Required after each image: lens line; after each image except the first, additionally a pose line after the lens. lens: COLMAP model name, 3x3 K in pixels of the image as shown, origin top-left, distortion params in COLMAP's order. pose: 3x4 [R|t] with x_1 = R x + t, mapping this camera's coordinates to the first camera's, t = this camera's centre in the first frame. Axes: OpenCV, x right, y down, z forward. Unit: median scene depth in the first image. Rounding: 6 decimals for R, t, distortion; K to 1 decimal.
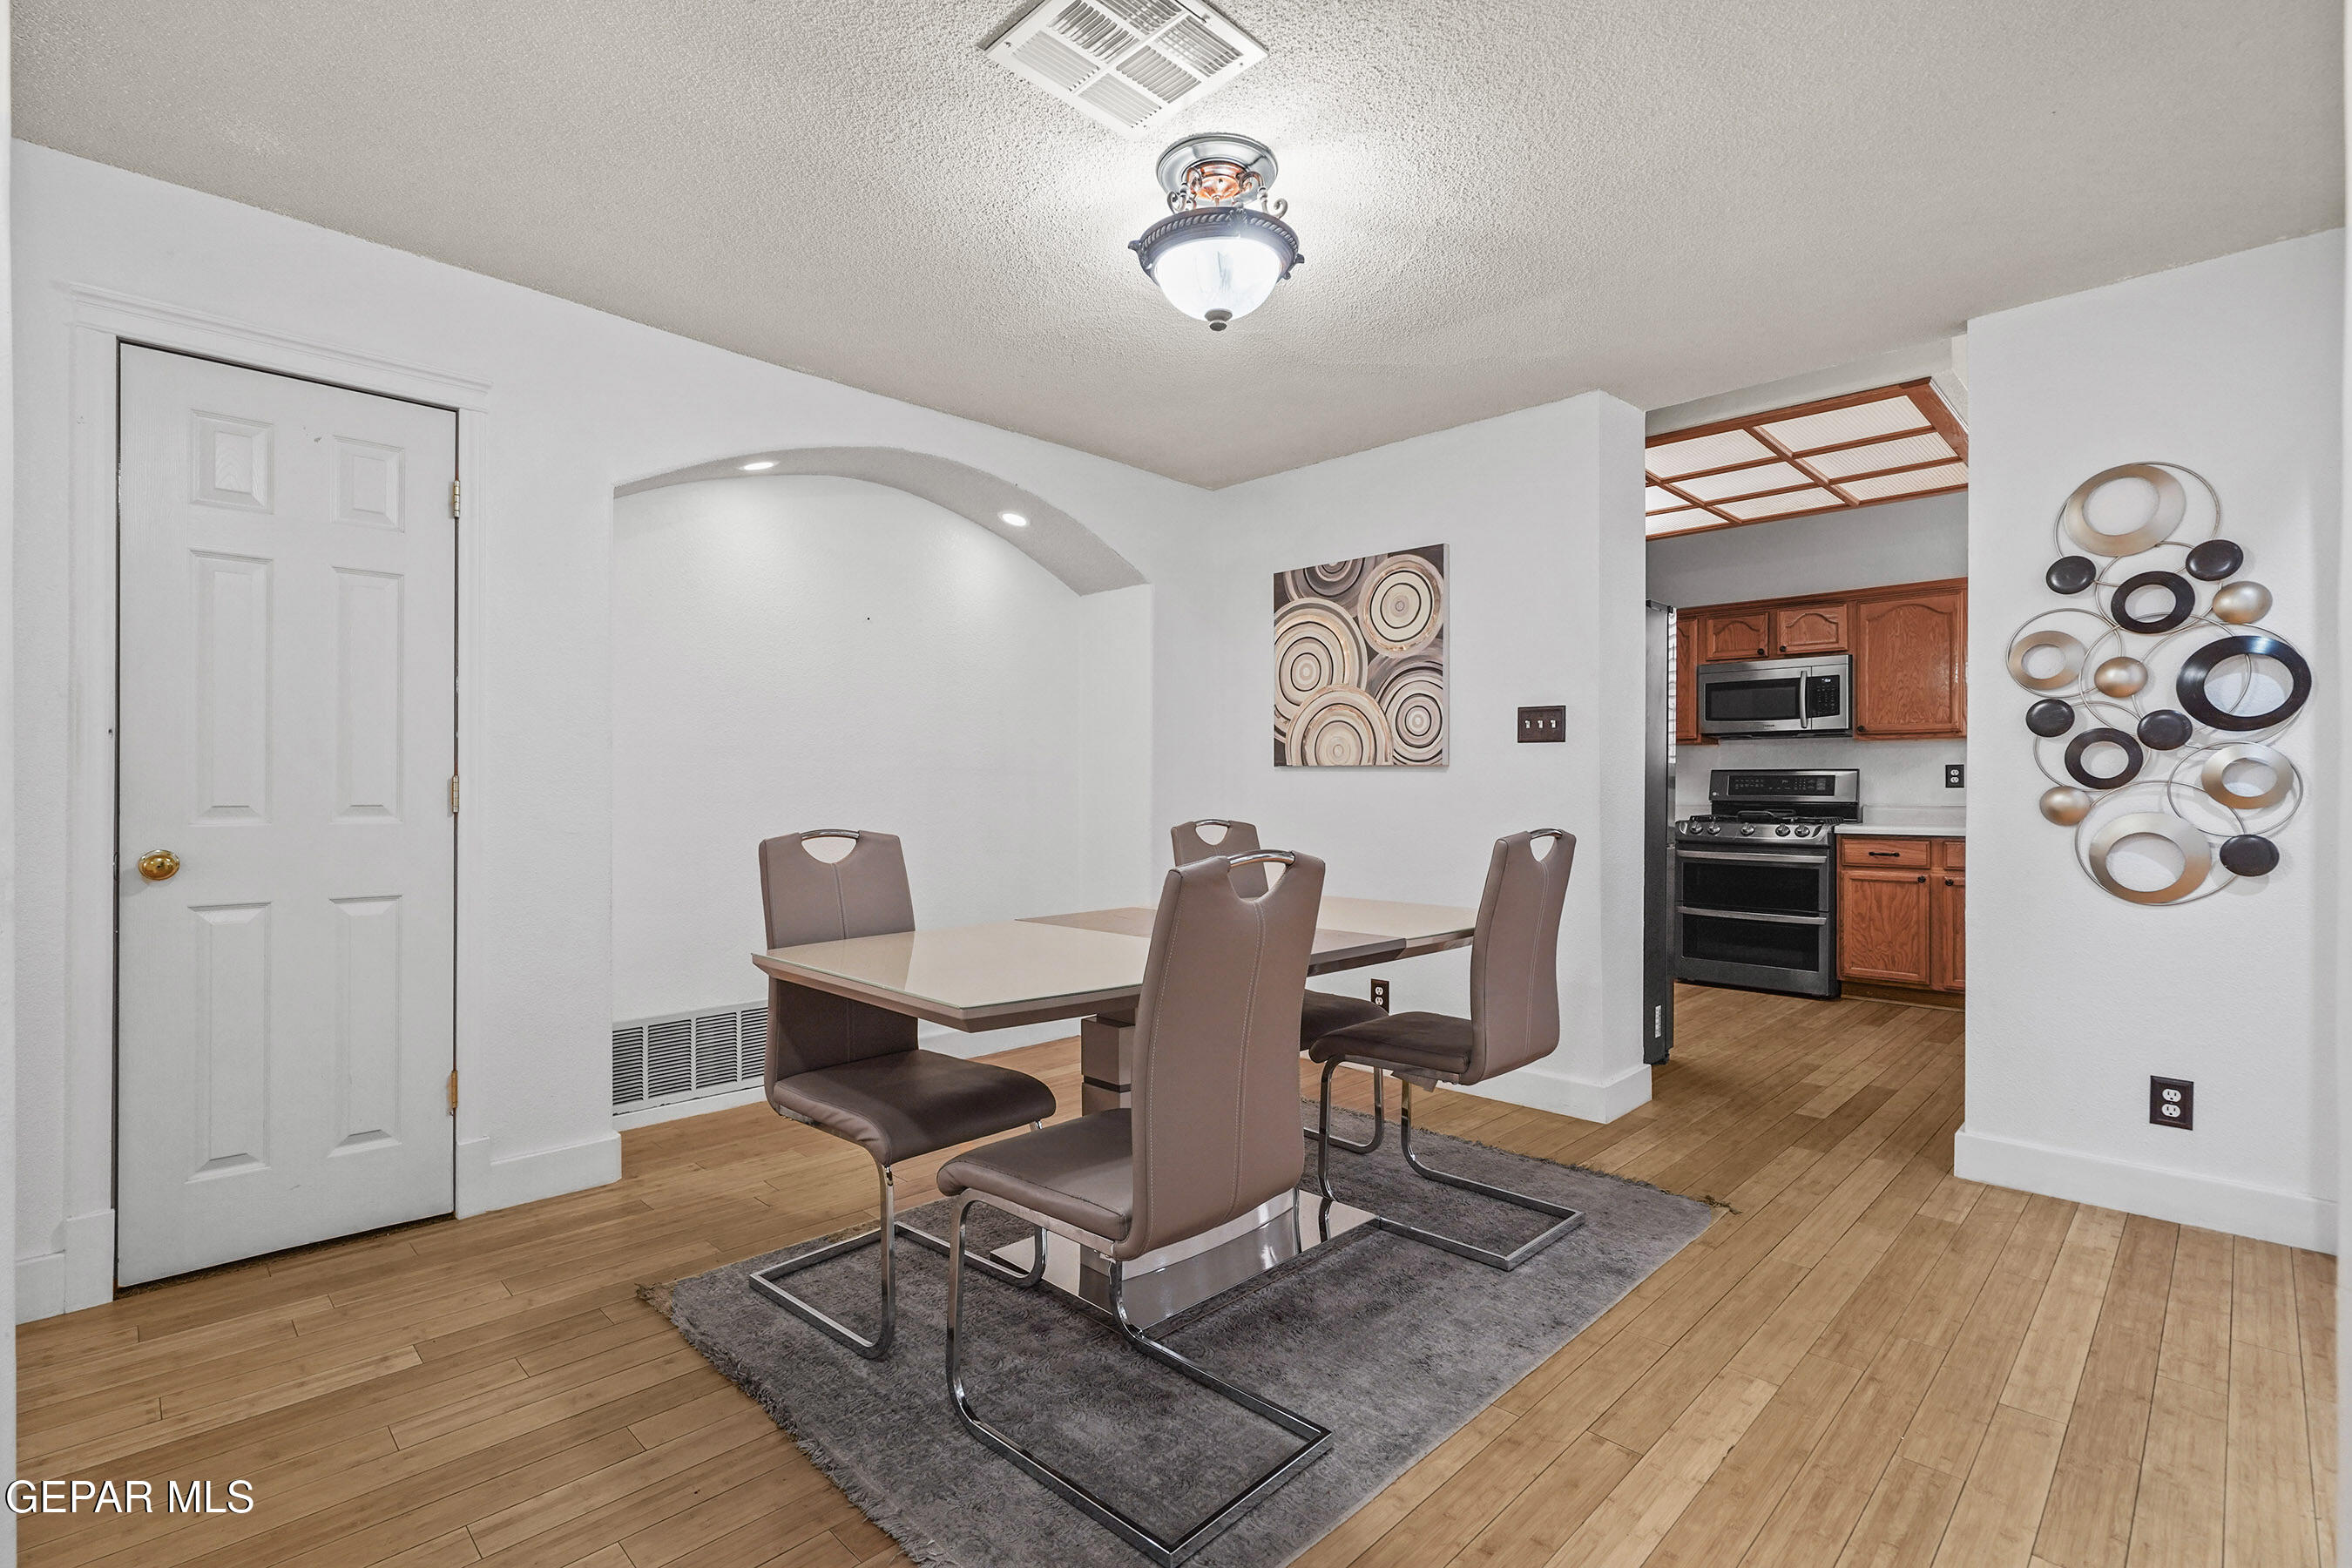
lens RADIAL K [[1103.5, 0, 1134.0], [0, 1103.5, 788.0], [0, 0, 1]] dist [-0.004998, -0.000480]
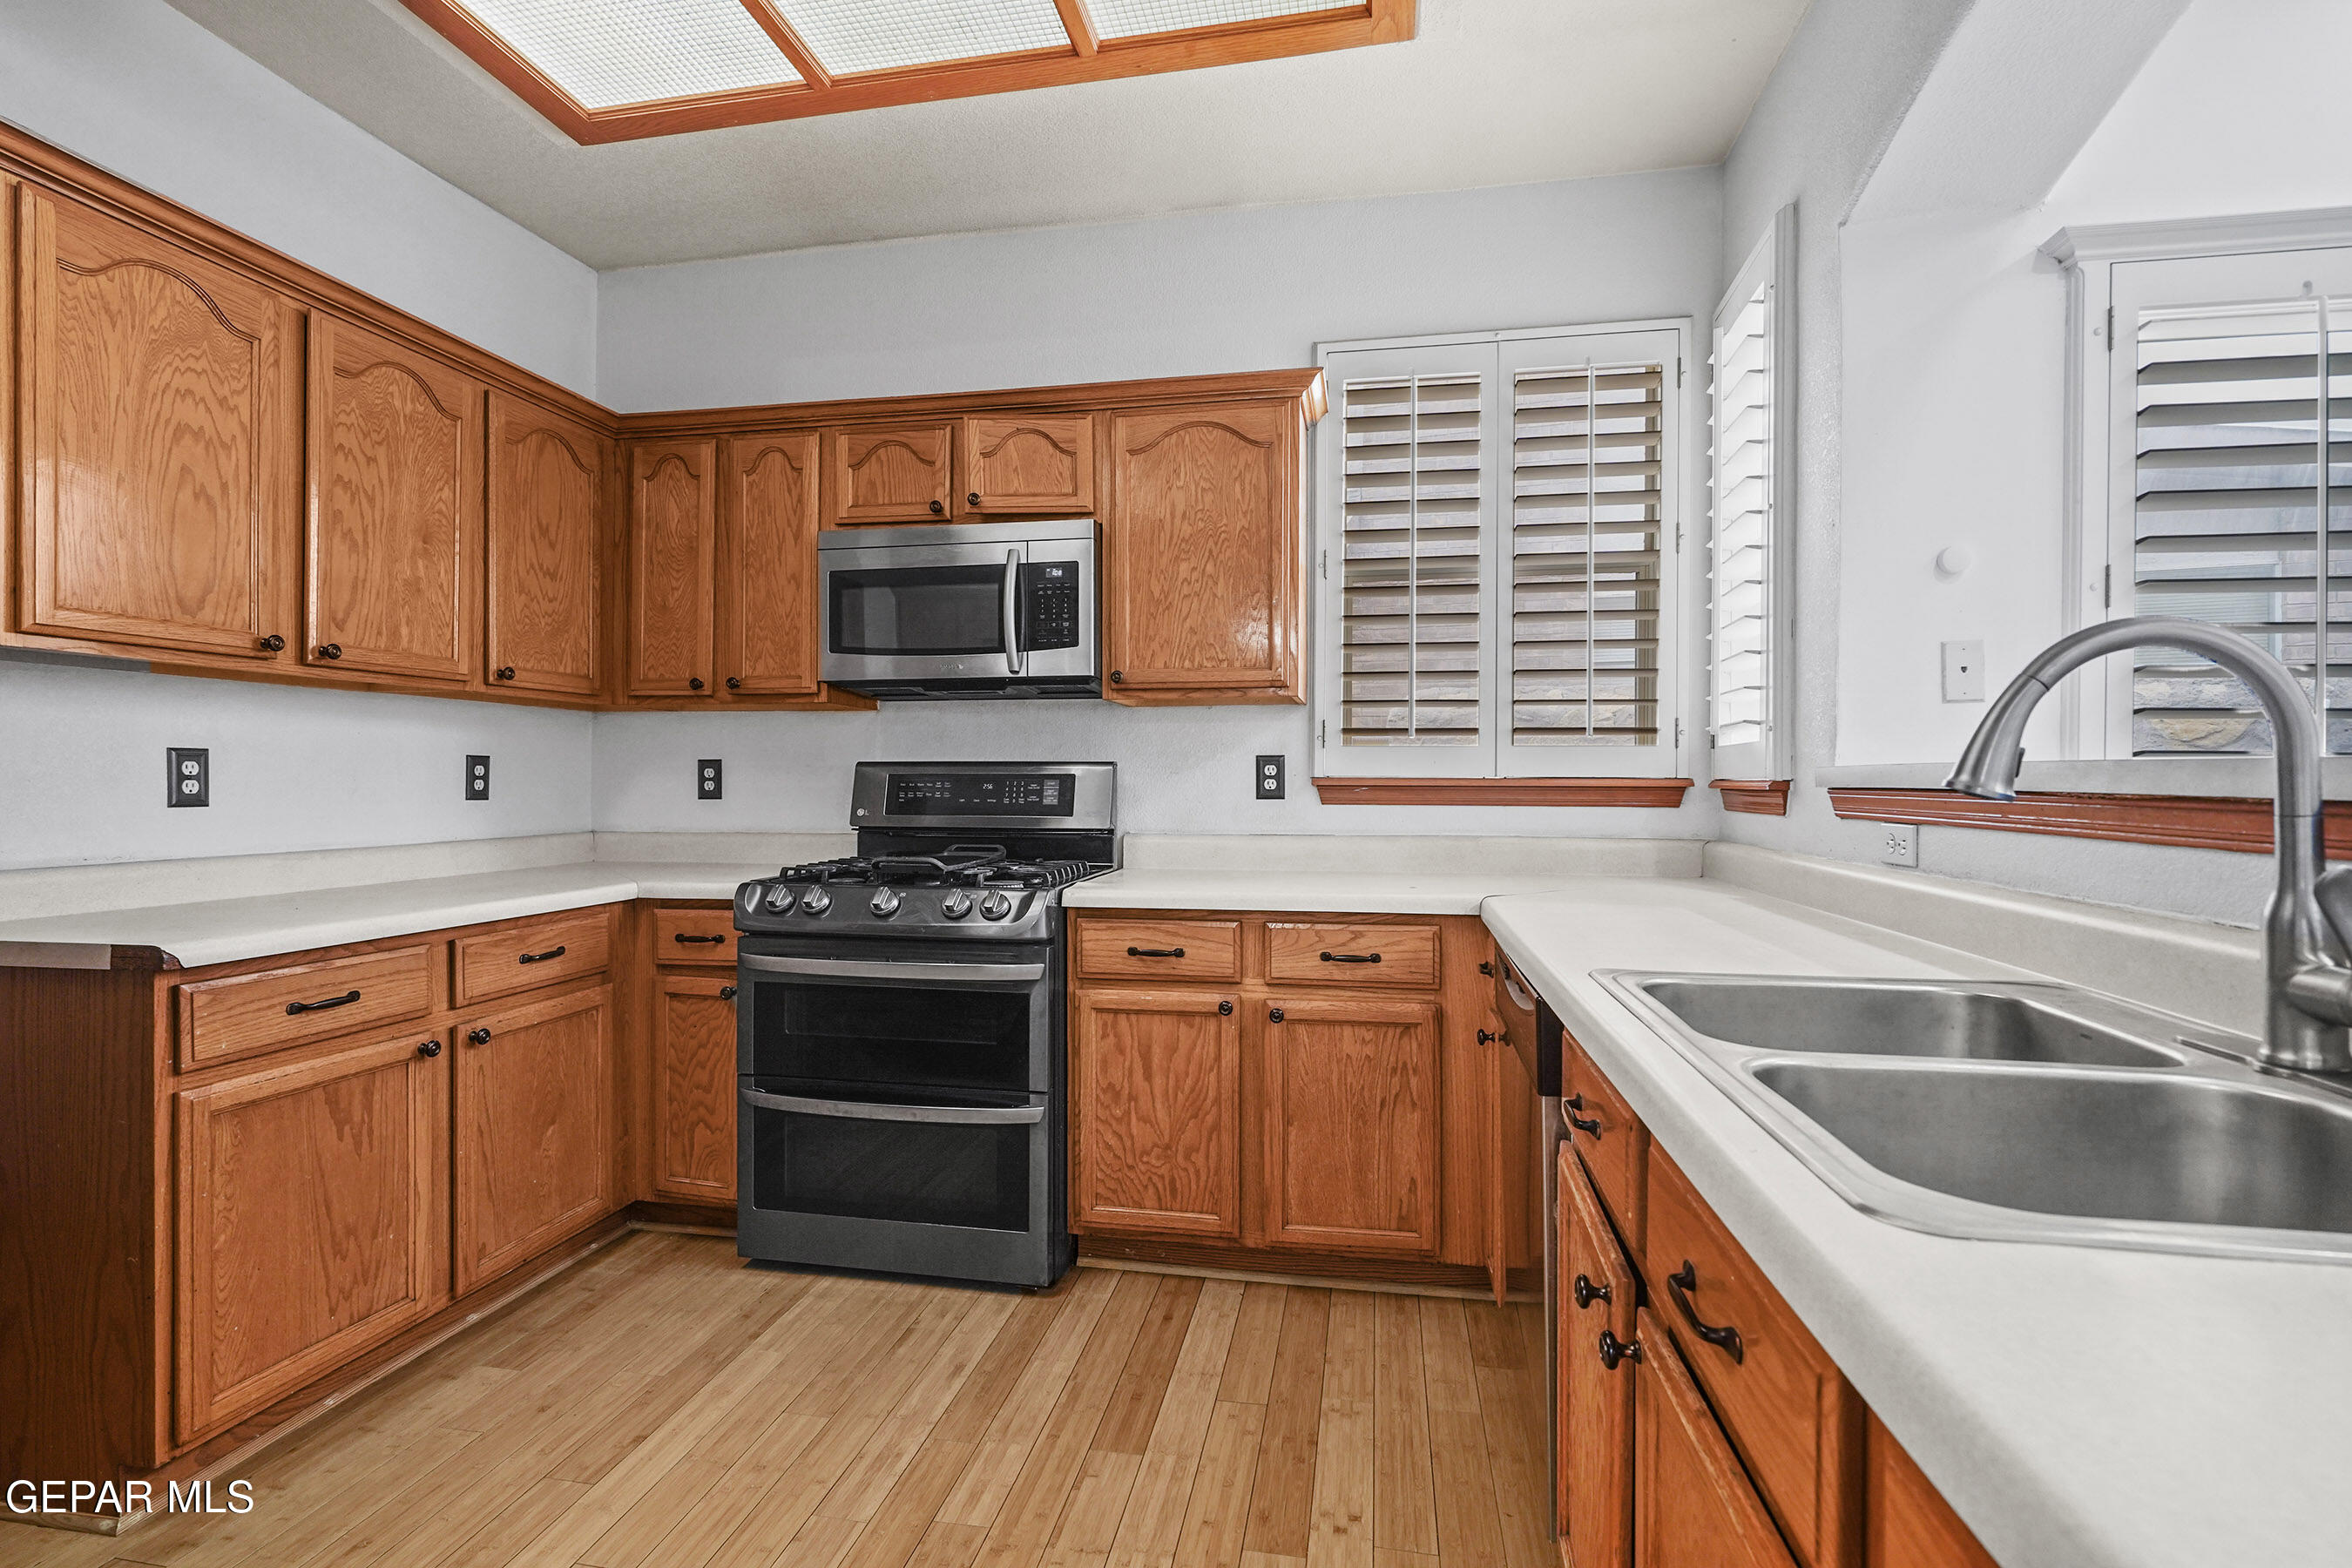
lens RADIAL K [[1103.5, 0, 1179.3], [0, 1103.5, 785.1], [0, 0, 1]] dist [-0.004998, -0.000480]
pose [[0.821109, -0.000813, 0.570771, 0.412670], [0.001310, 0.999999, -0.000459, -0.007045], [-0.570770, 0.001125, 0.821109, 0.596427]]
